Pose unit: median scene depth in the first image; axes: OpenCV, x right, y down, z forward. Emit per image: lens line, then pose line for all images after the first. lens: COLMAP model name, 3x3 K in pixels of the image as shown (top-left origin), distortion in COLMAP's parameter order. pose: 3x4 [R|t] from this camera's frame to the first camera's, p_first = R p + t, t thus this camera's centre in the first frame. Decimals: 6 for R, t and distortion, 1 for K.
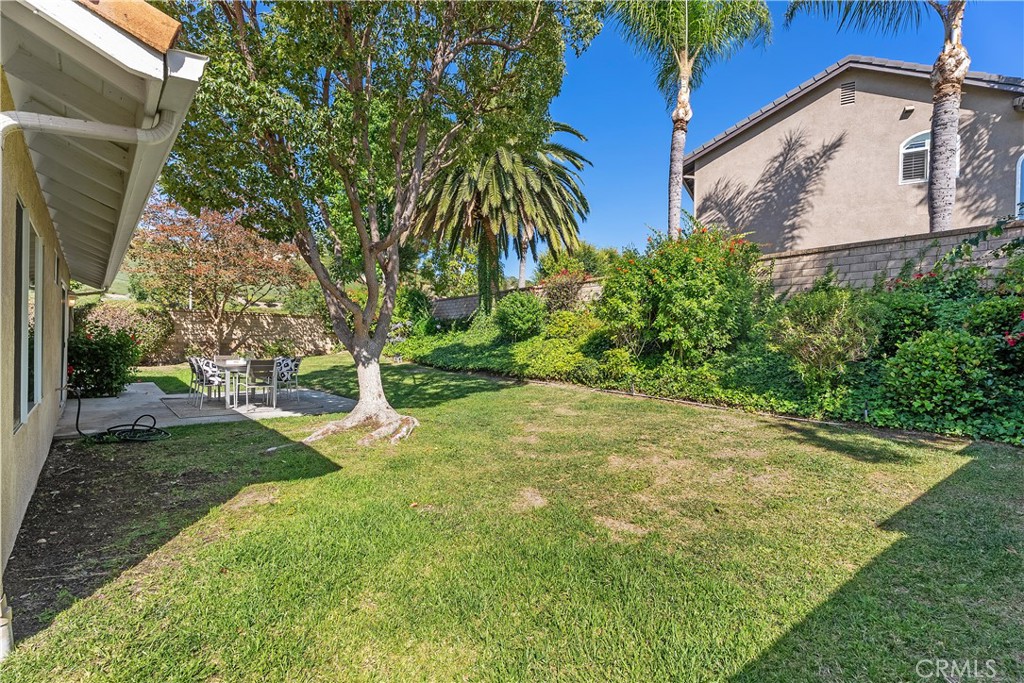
lens RADIAL K [[457.9, 0, 514.9], [0, 457.9, 343.9], [0, 0, 1]] dist [0.001203, -0.000771]
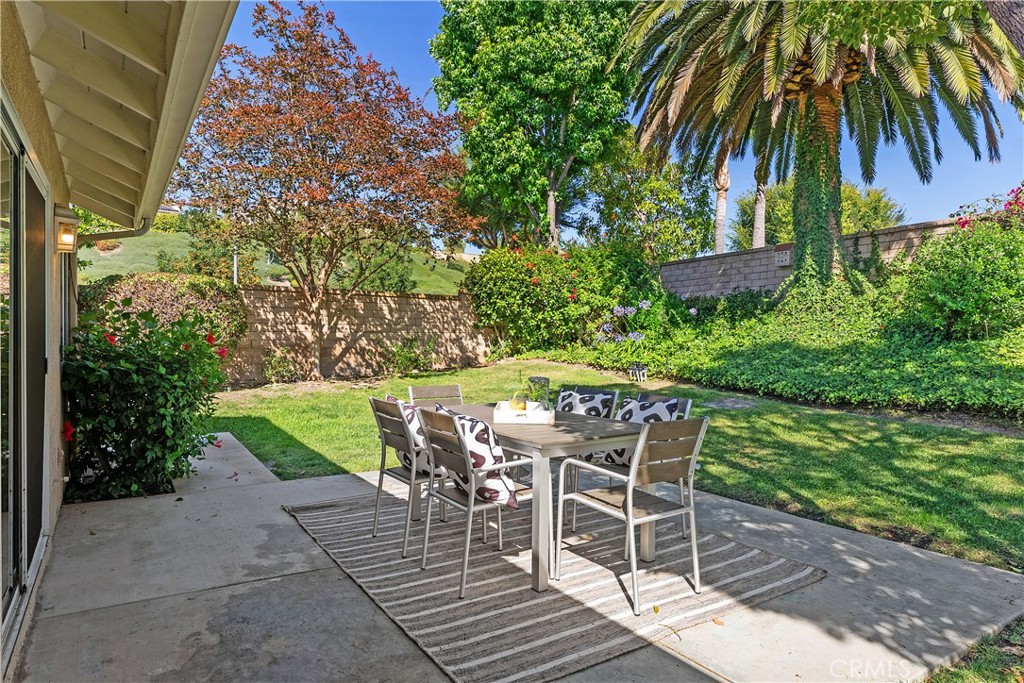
lens RADIAL K [[610.1, 0, 510.3], [0, 610.1, 341.5], [0, 0, 1]] dist [-0.017741, 0.003236]
pose [[0.985844, -0.009052, -0.167422, -0.285396], [0.009290, 0.999957, 0.000638, -0.005857], [0.167409, -0.002185, 0.985885, 0.308022]]
